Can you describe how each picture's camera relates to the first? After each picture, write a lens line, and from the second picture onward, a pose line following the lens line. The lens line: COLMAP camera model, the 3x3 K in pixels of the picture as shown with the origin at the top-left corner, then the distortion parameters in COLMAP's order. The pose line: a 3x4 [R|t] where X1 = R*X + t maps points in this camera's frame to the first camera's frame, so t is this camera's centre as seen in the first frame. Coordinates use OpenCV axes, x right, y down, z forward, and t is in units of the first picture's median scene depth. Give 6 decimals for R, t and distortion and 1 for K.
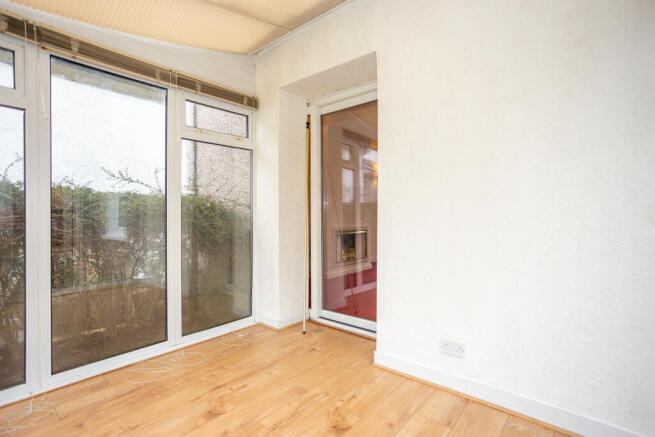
lens RADIAL K [[317.7, 0, 329.4], [0, 317.7, 216.4], [0, 0, 1]] dist [-0.016759, 0.011899]
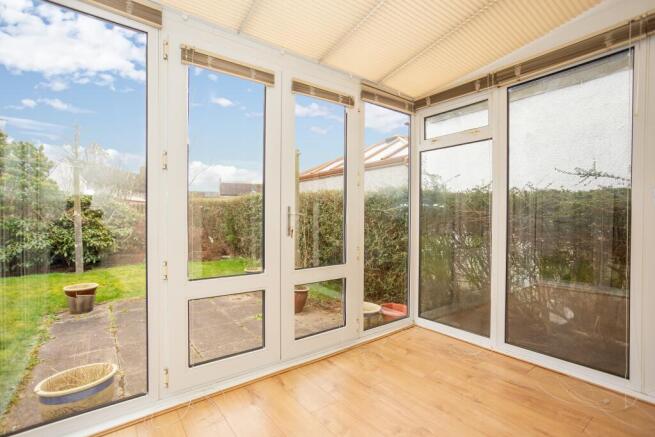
lens RADIAL K [[317.7, 0, 330.1], [0, 317.7, 220.6], [0, 0, 1]] dist [-0.016759, 0.011899]
pose [[-0.237104, 0.008852, -0.971444, 0.496209], [0.002599, 0.999961, 0.008477, 0.001850], [0.971481, -0.000514, -0.237118, 0.606097]]
